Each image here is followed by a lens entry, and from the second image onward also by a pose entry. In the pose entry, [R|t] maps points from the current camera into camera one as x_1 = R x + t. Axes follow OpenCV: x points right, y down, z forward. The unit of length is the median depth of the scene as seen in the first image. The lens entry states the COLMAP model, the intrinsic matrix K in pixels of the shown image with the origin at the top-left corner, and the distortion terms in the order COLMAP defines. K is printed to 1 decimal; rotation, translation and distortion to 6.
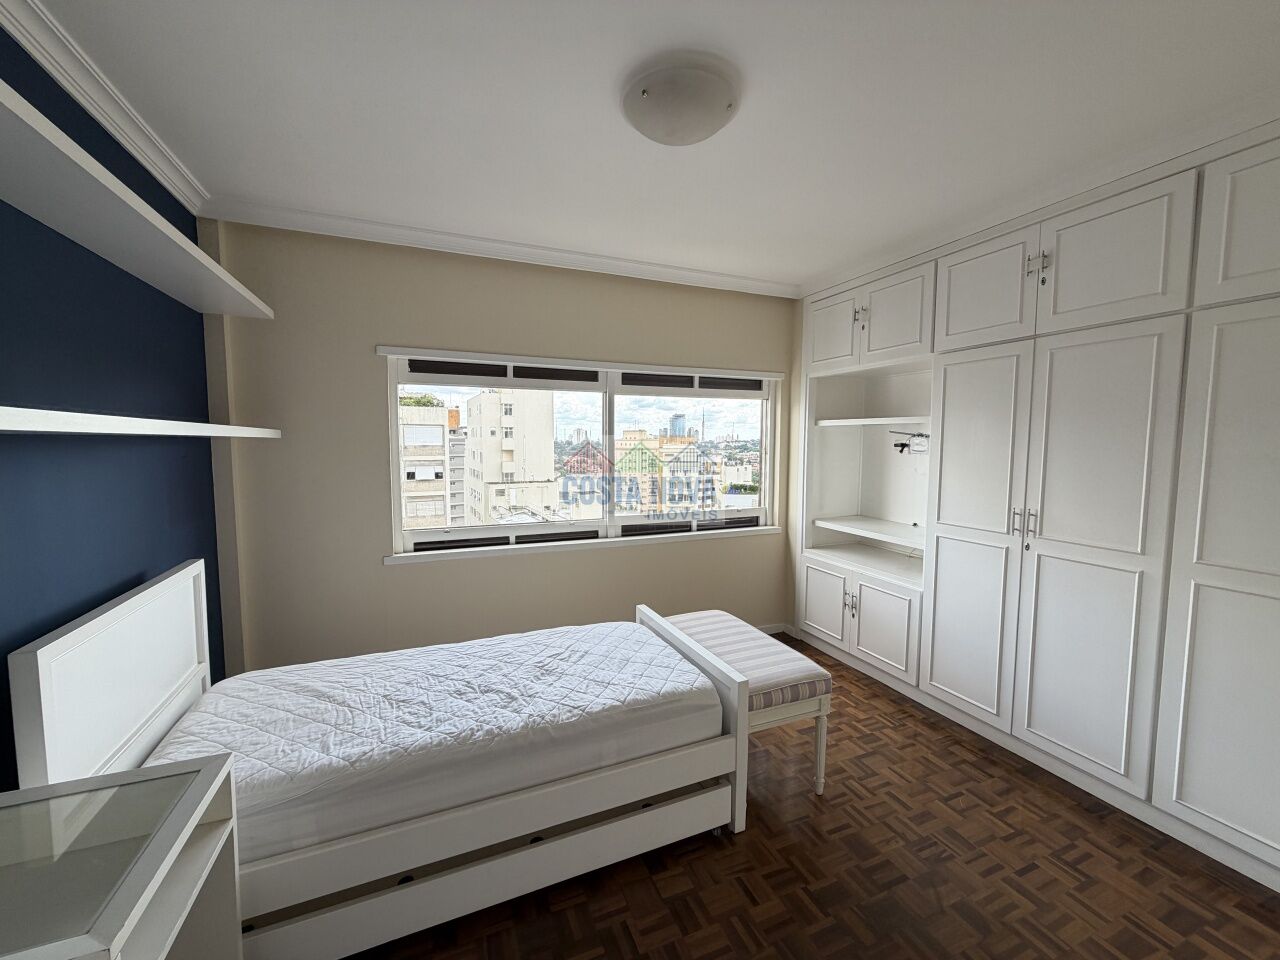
lens RADIAL K [[514.2, 0, 640.0], [0, 514.2, 480.0], [0, 0, 1]] dist [0.000526, 0.000106]
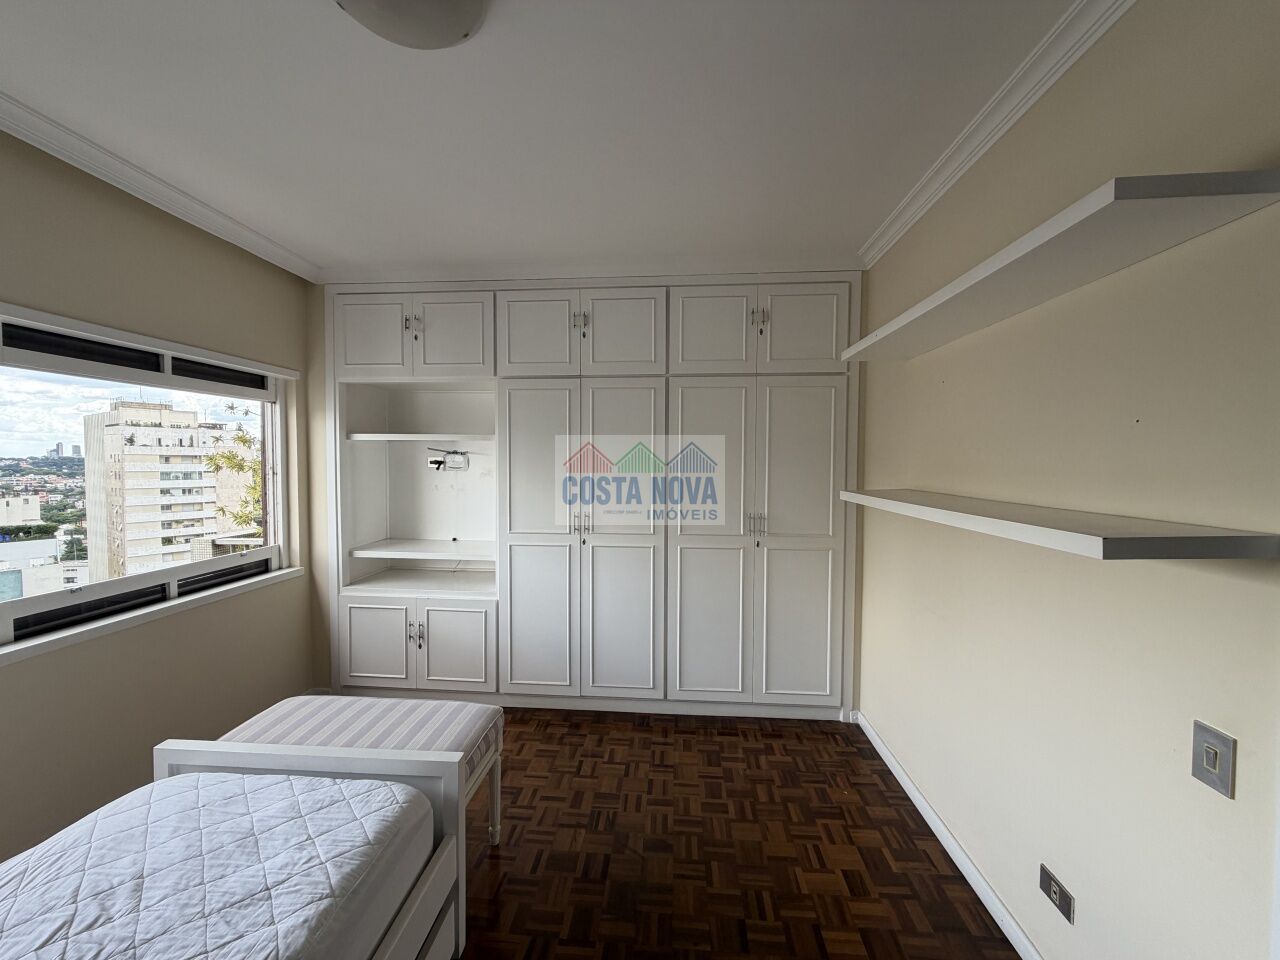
lens RADIAL K [[507.0, 0, 640.0], [0, 507.0, 480.0], [0, 0, 1]] dist [0.000775, 0.000150]
pose [[0.457164, -0.032652, 0.888783, -0.236517], [0.064579, 0.997907, 0.003443, -0.013937], [-0.887035, 0.055823, 0.458315, 0.248556]]
